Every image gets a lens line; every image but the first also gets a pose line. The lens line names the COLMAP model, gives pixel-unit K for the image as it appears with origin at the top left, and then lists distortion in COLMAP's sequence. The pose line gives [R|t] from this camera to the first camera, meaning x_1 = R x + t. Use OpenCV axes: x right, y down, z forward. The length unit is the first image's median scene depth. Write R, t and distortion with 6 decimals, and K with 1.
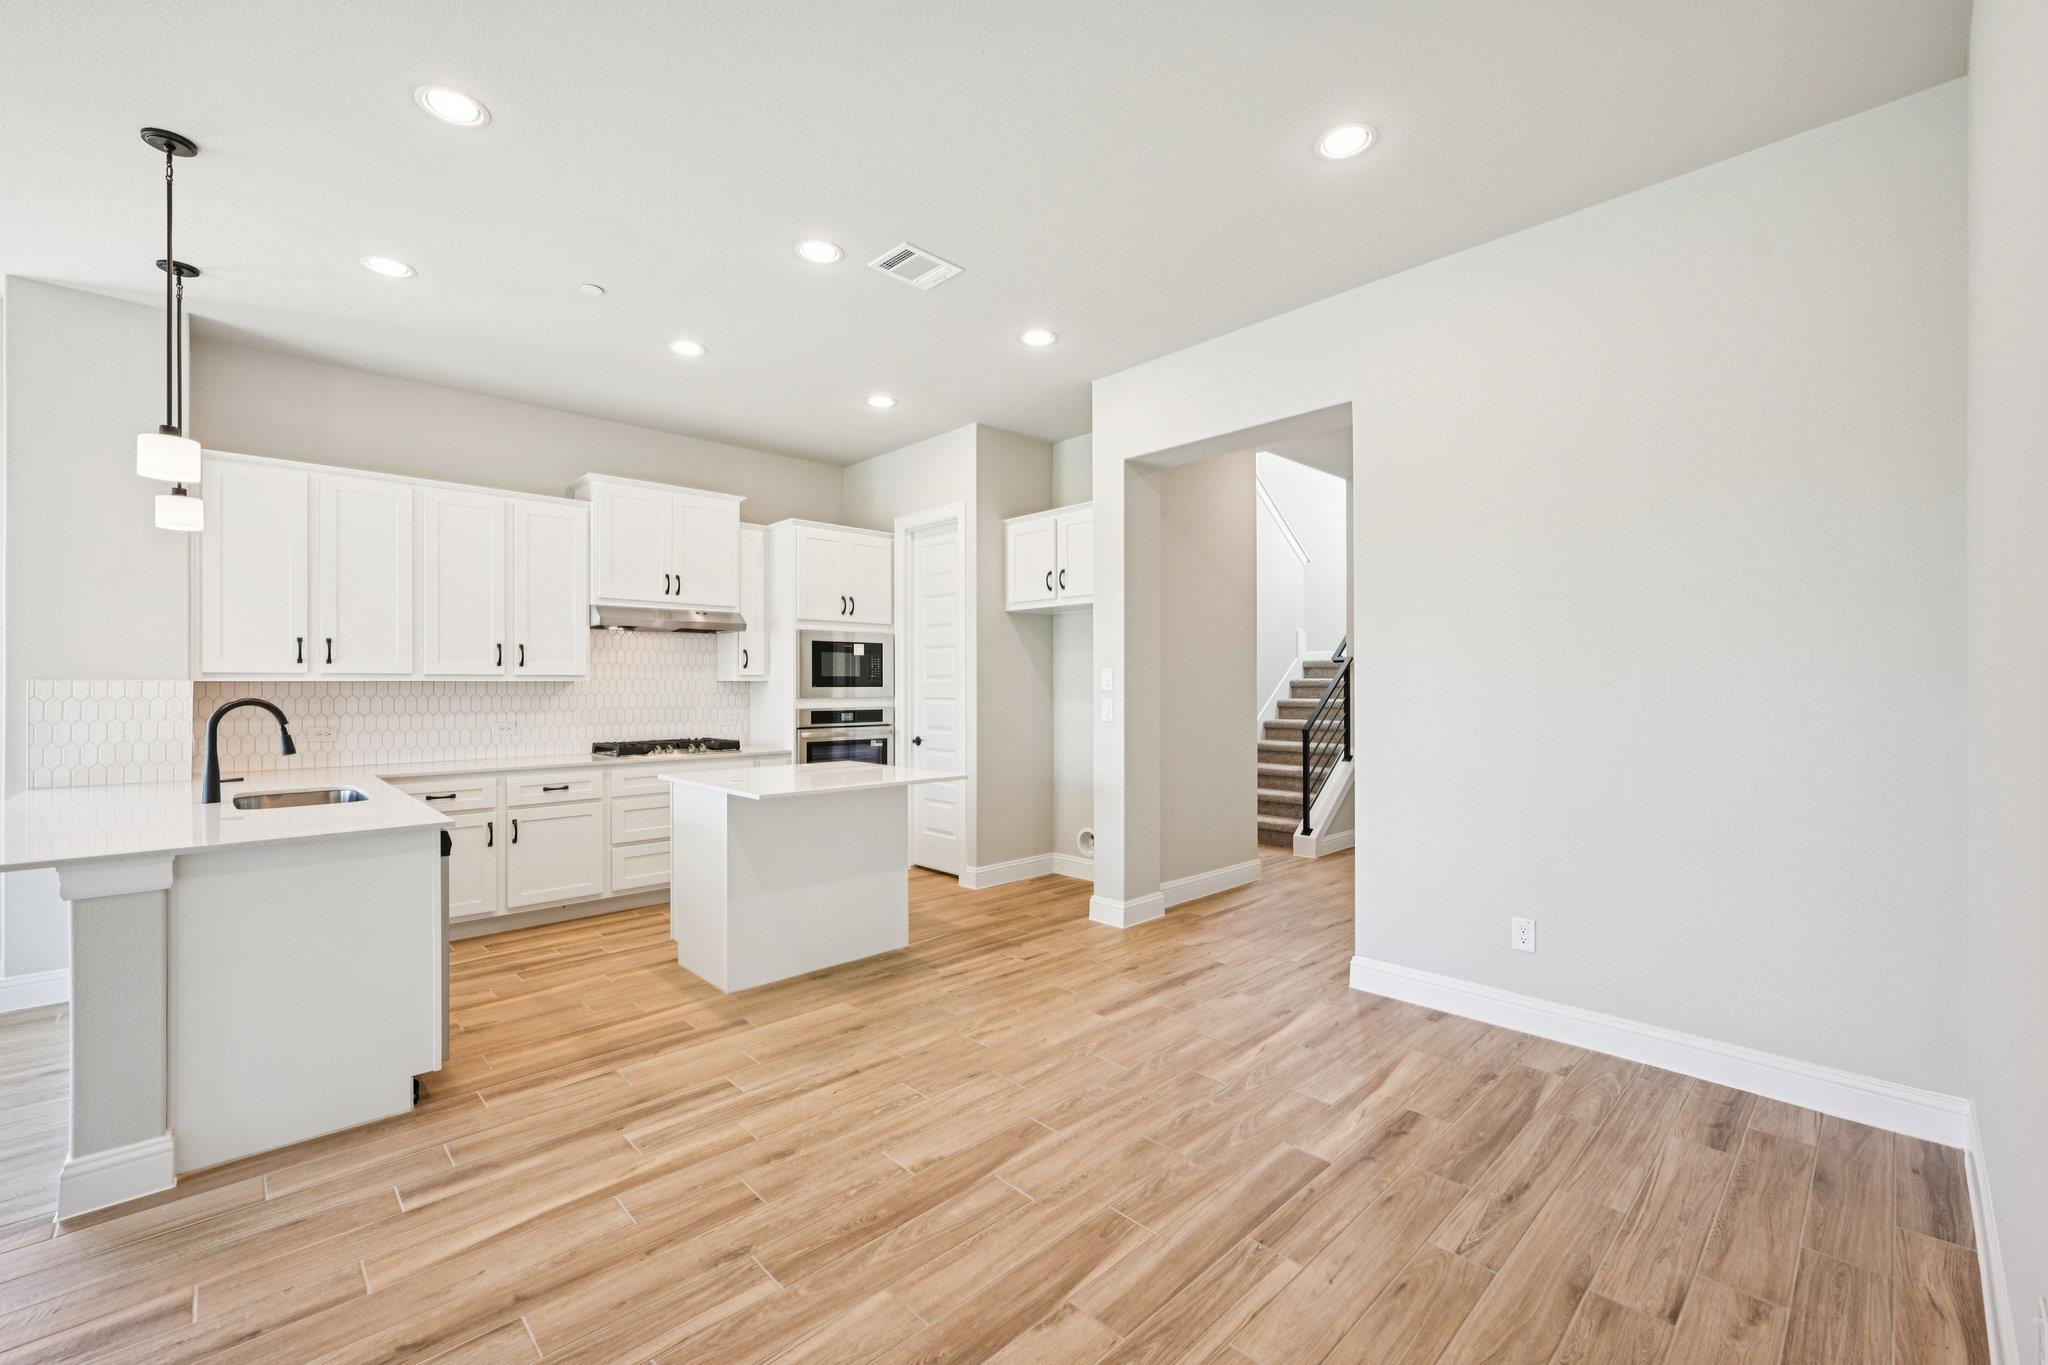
lens RADIAL K [[844.4, 0, 1023.0], [0, 844.4, 678.9], [0, 0, 1]] dist [-0.001516, 0.000333]
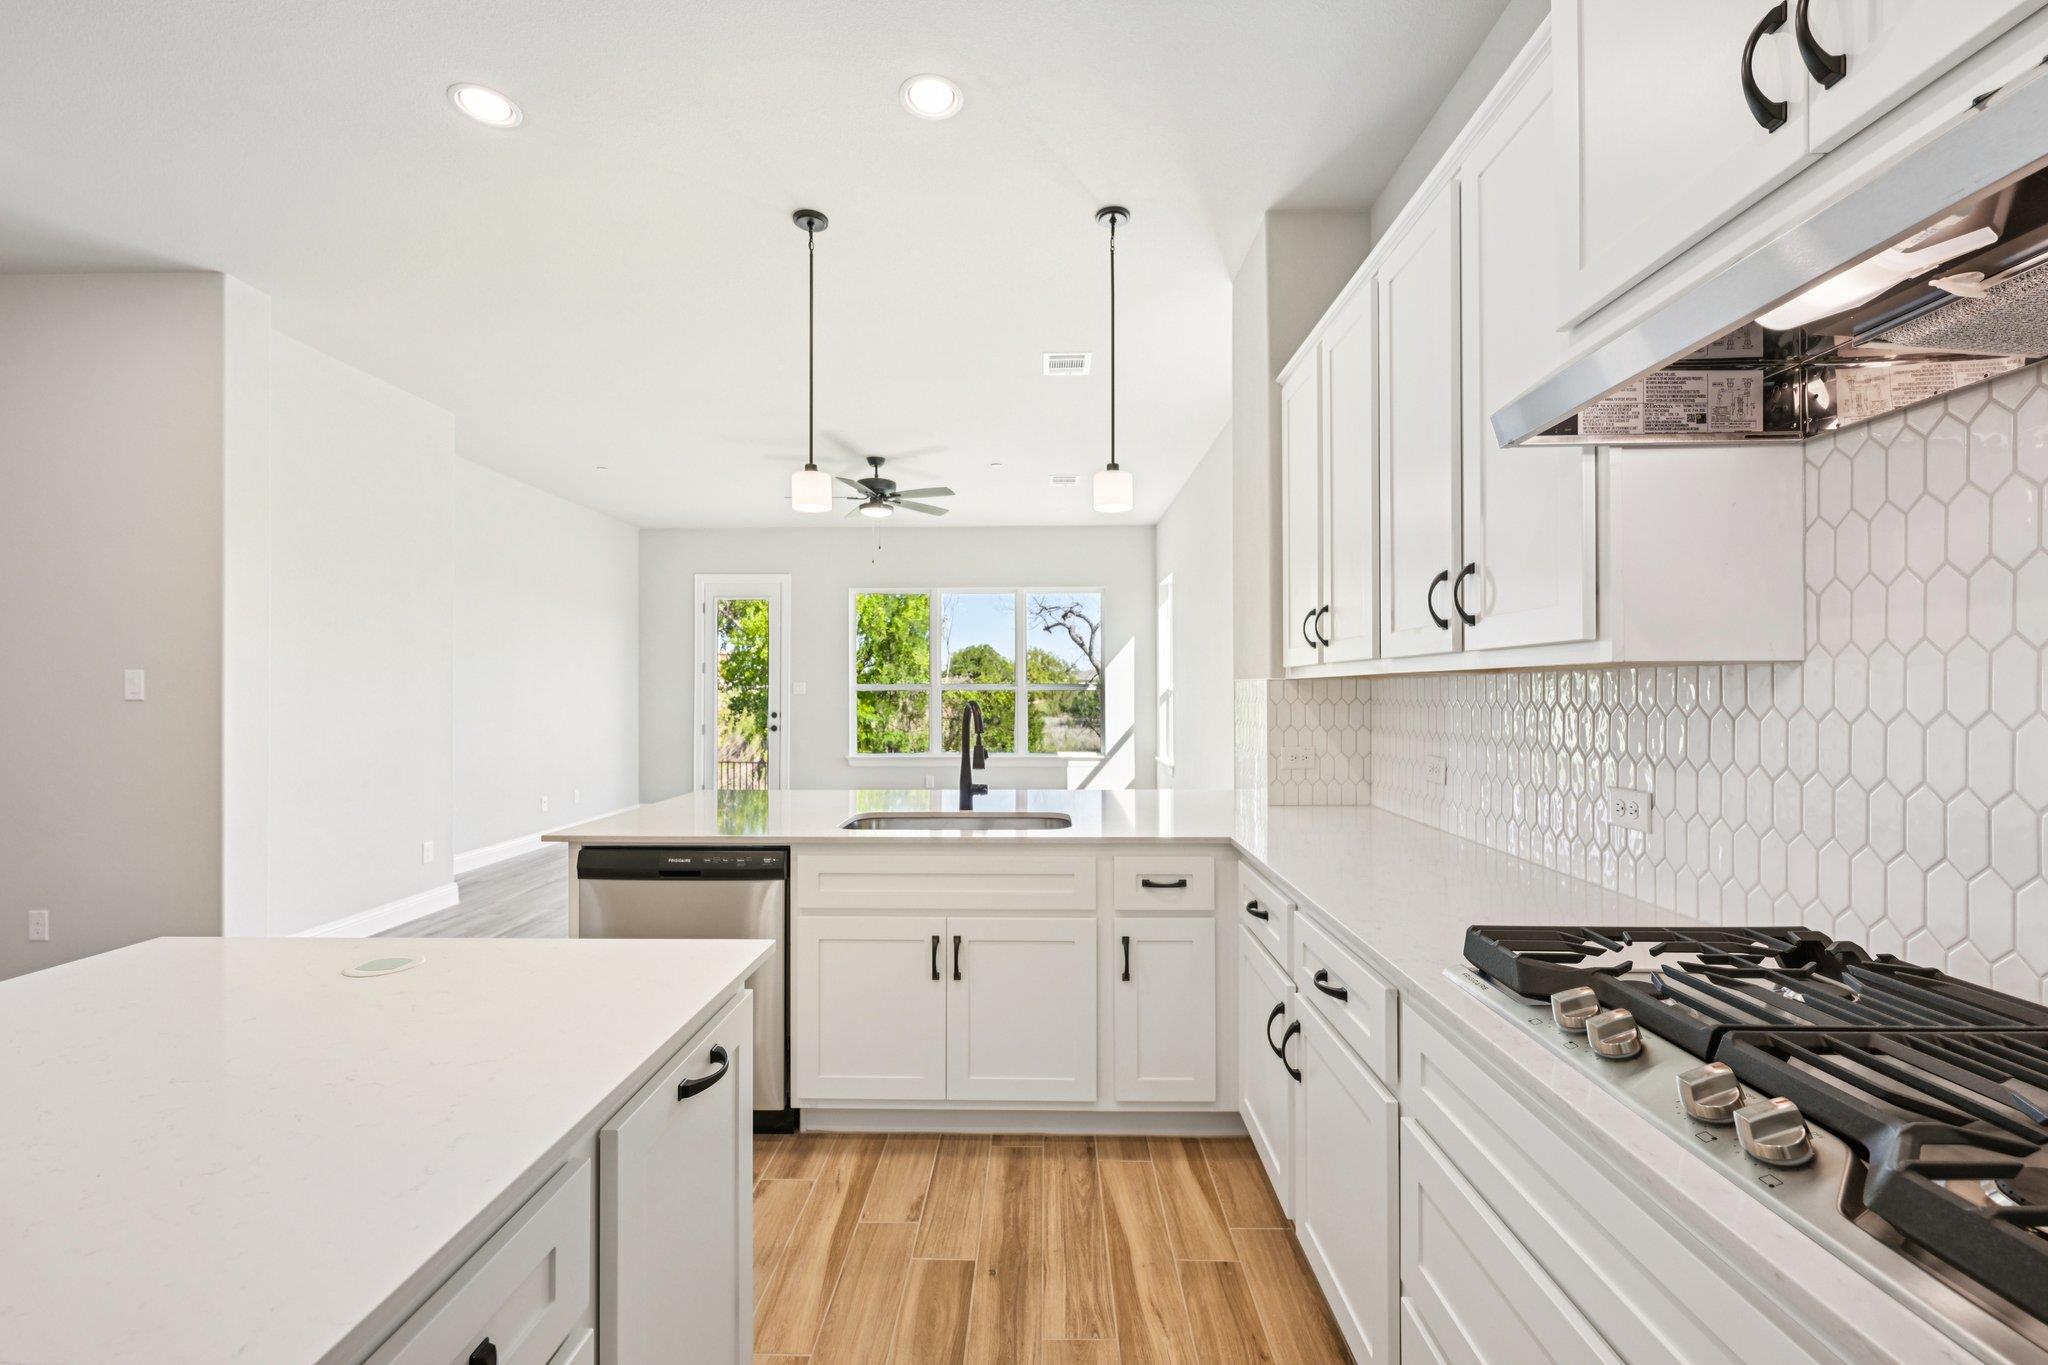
lens RADIAL K [[844.4, 0, 1024.7], [0, 844.4, 685.0], [0, 0, 1]] dist [-0.001516, 0.000333]
pose [[-0.708091, 0.001114, -0.706120, -0.226547], [0.011790, 0.999878, -0.010245, 0.011807], [0.706023, -0.015579, -0.708018, 1.159022]]
